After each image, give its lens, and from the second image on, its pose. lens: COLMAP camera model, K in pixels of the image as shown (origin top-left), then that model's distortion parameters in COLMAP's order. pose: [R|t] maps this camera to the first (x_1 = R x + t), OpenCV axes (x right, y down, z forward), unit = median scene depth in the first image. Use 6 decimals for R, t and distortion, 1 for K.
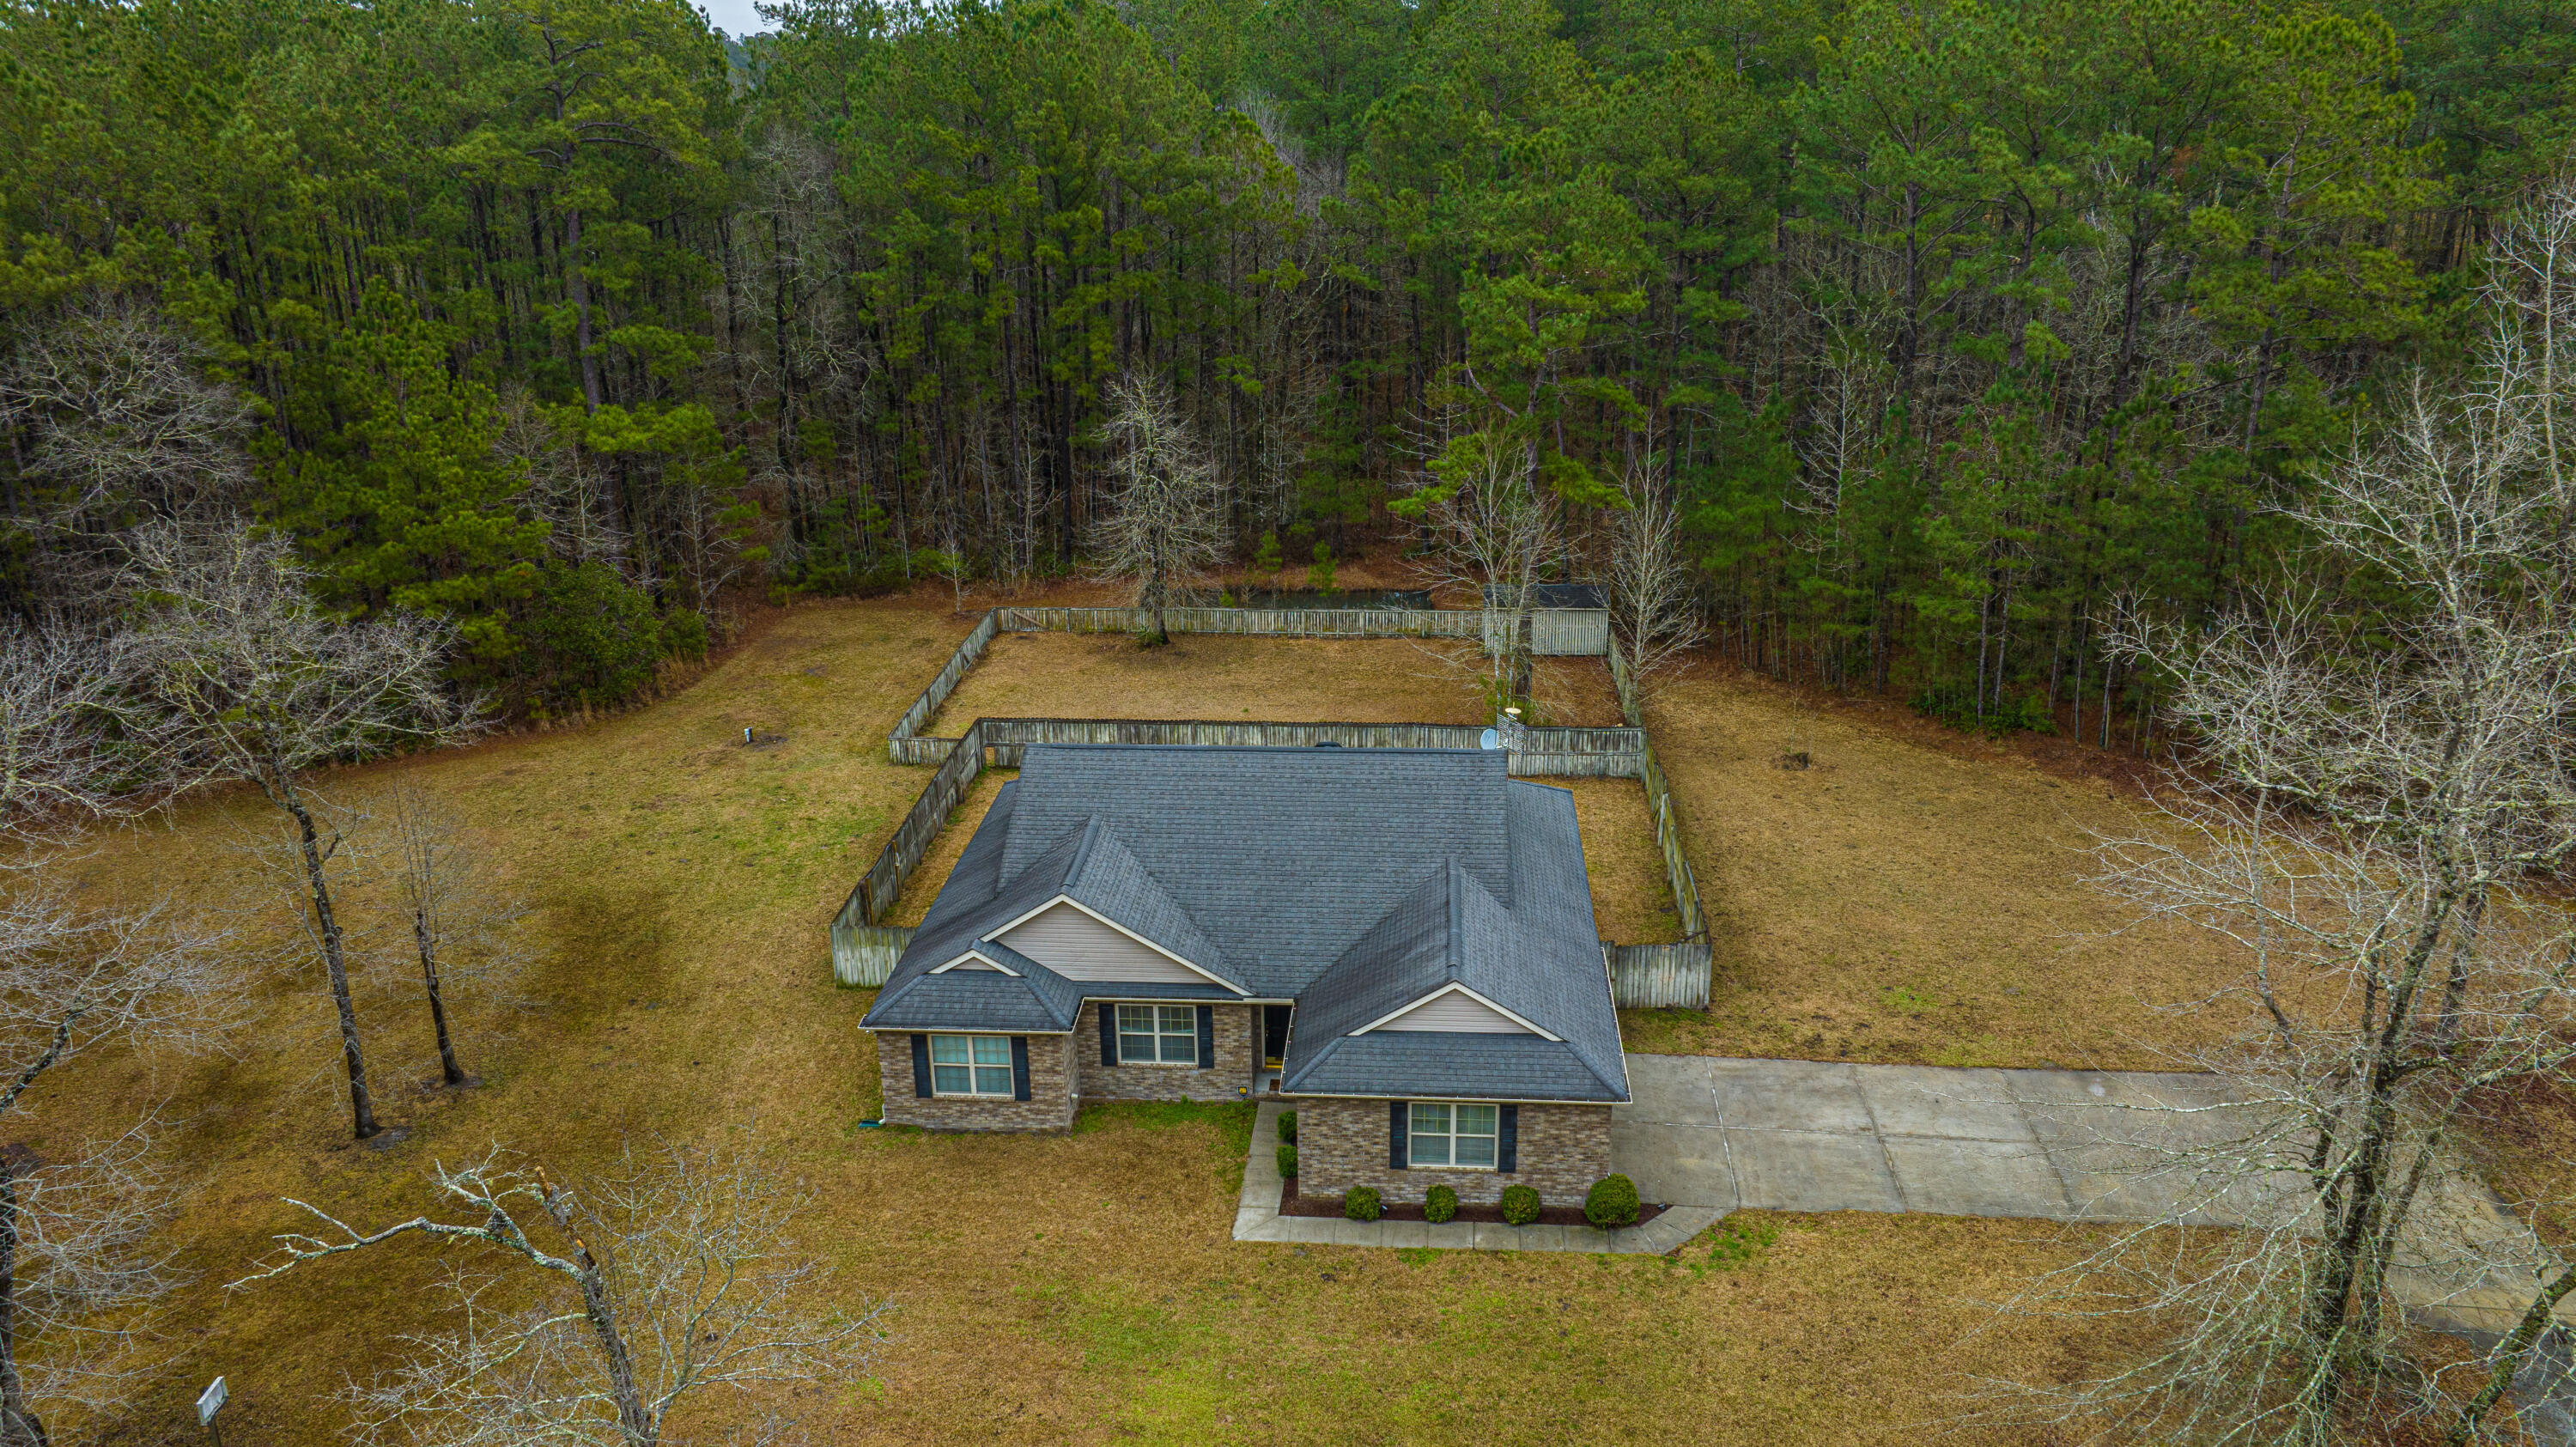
lens RADIAL K [[1799.6, 0, 1287.1], [0, 1799.6, 734.8], [0, 0, 1]] dist [0.021433, -0.154289]
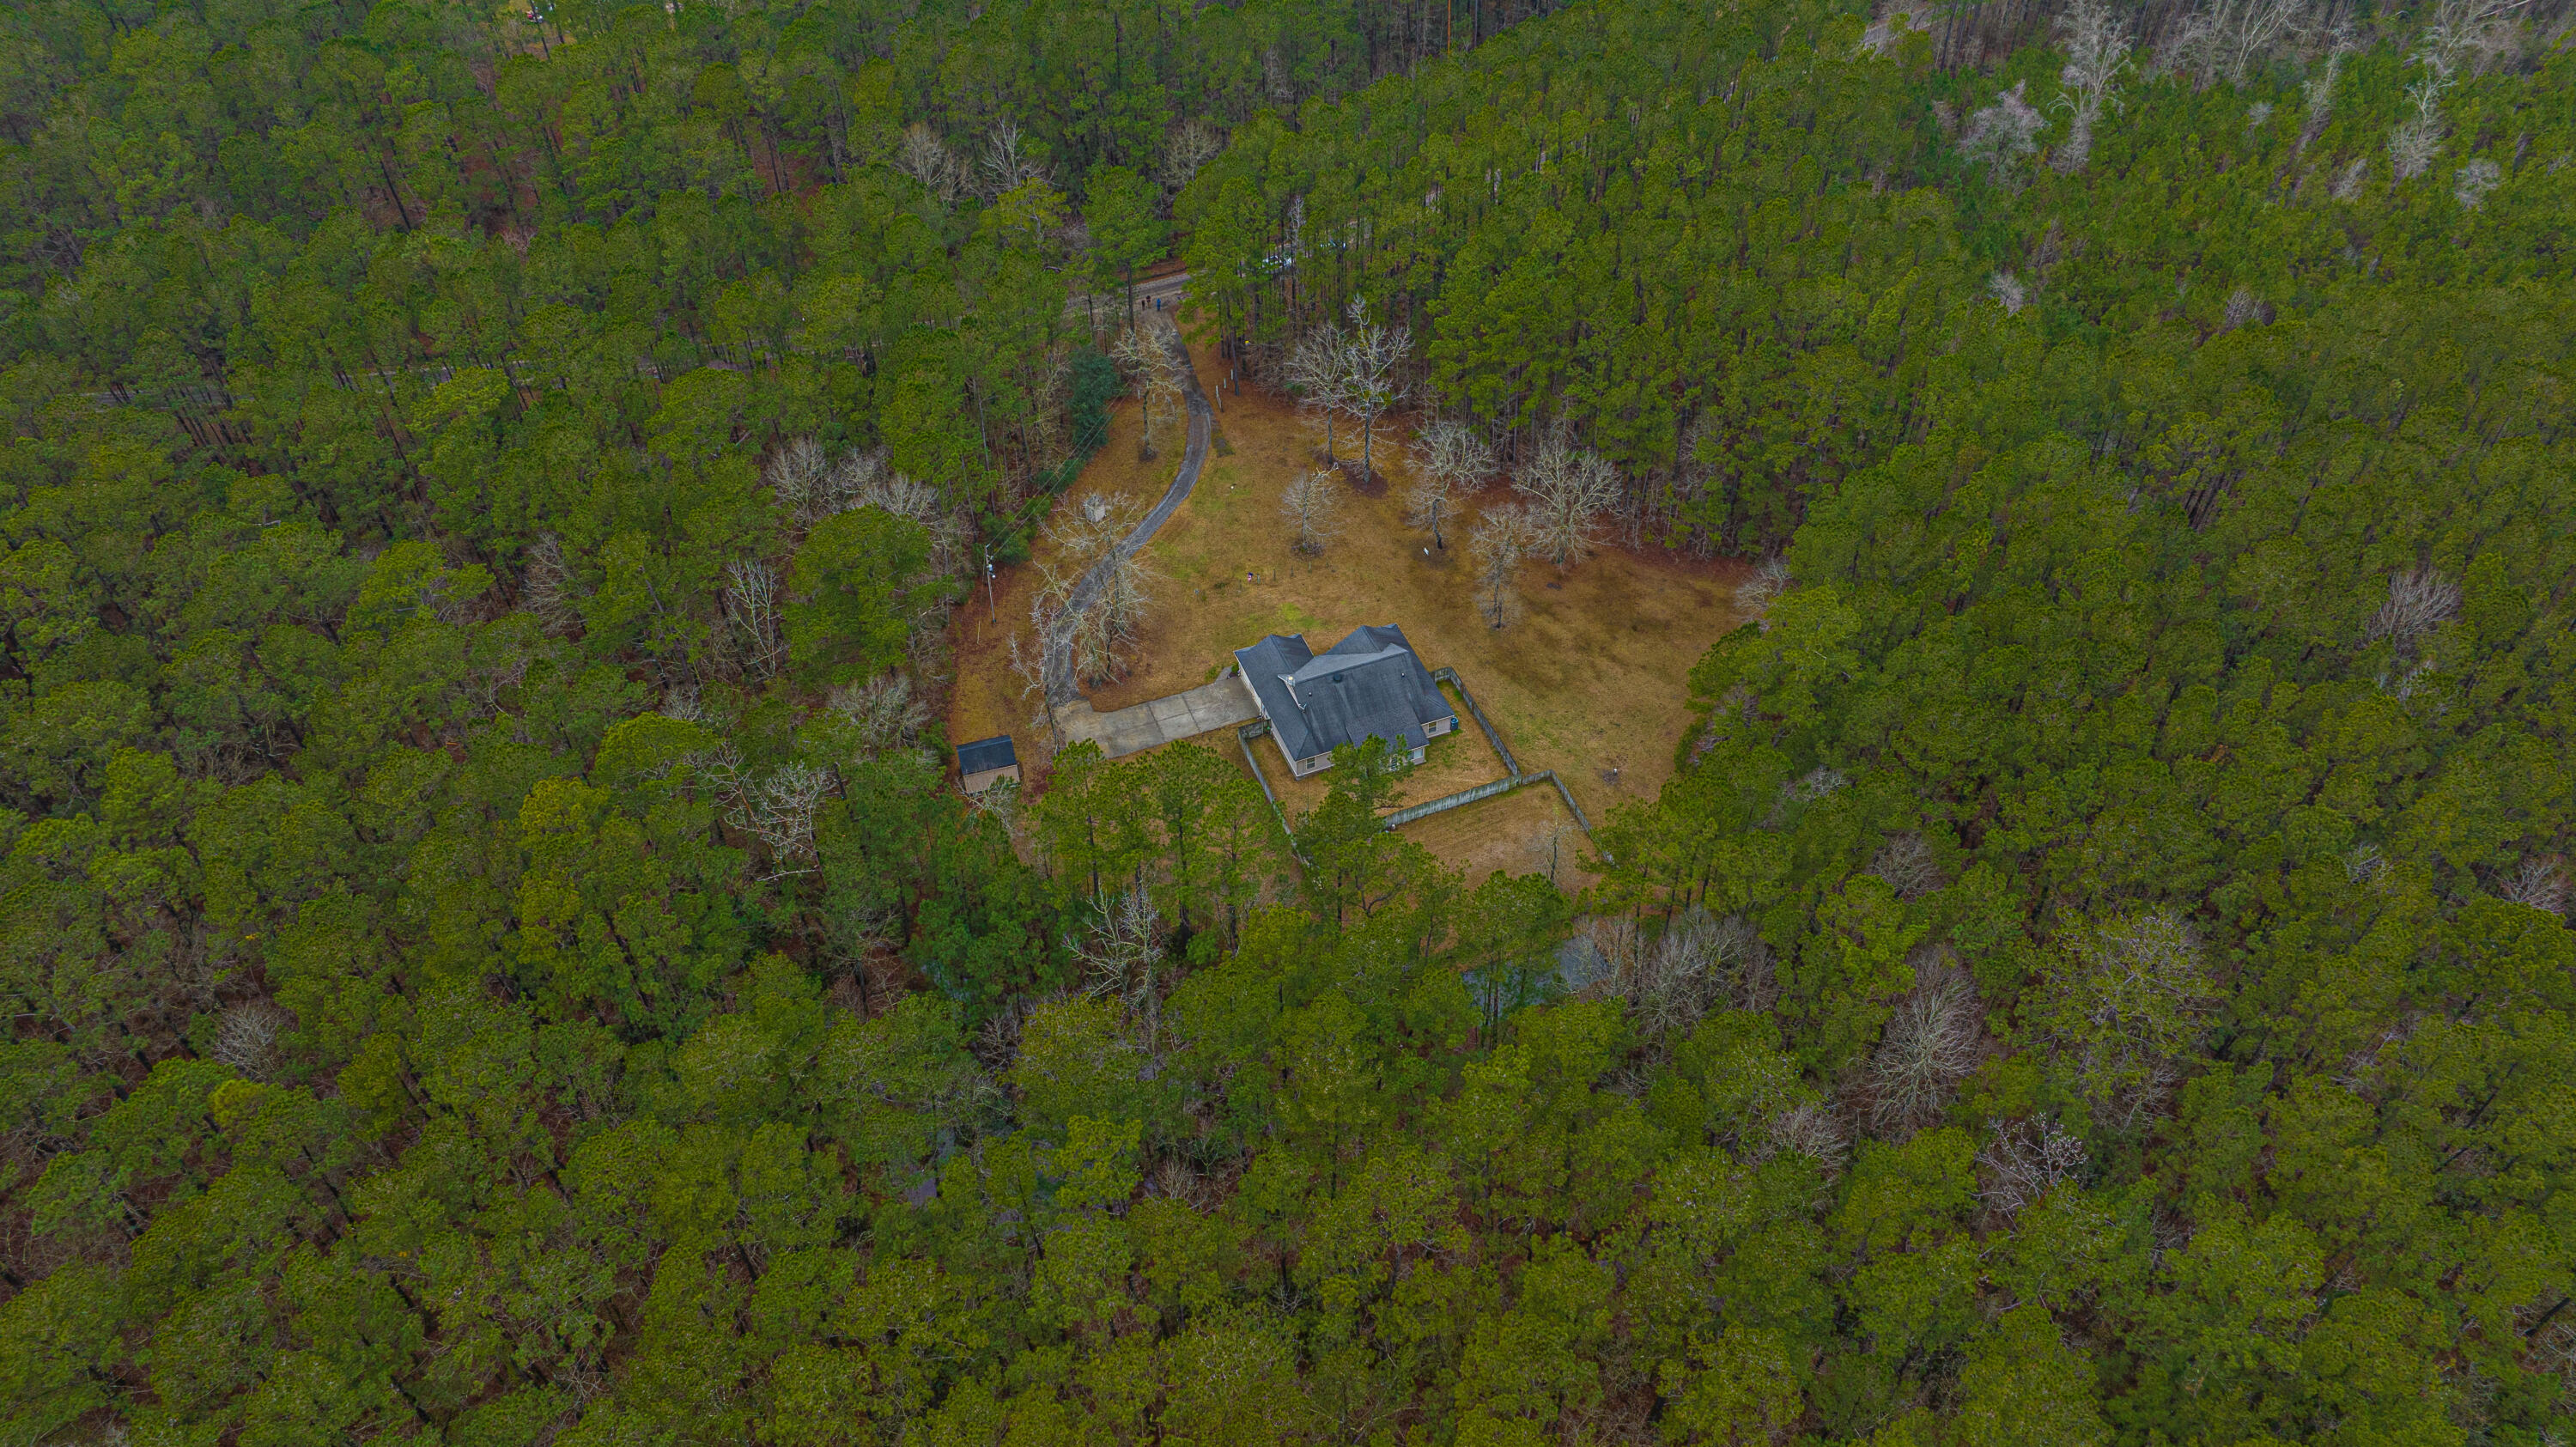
lens RADIAL K [[1800.0, 0, 1289.0], [0, 1800.0, 731.5], [0, 0, 1]] dist [-0.030246, 0.029552]
pose [[-0.899517, 0.329878, -0.286442, 1.226611], [-0.126166, 0.431571, 0.893213, -3.285696], [0.418271, 0.839599, -0.346586, 2.358769]]
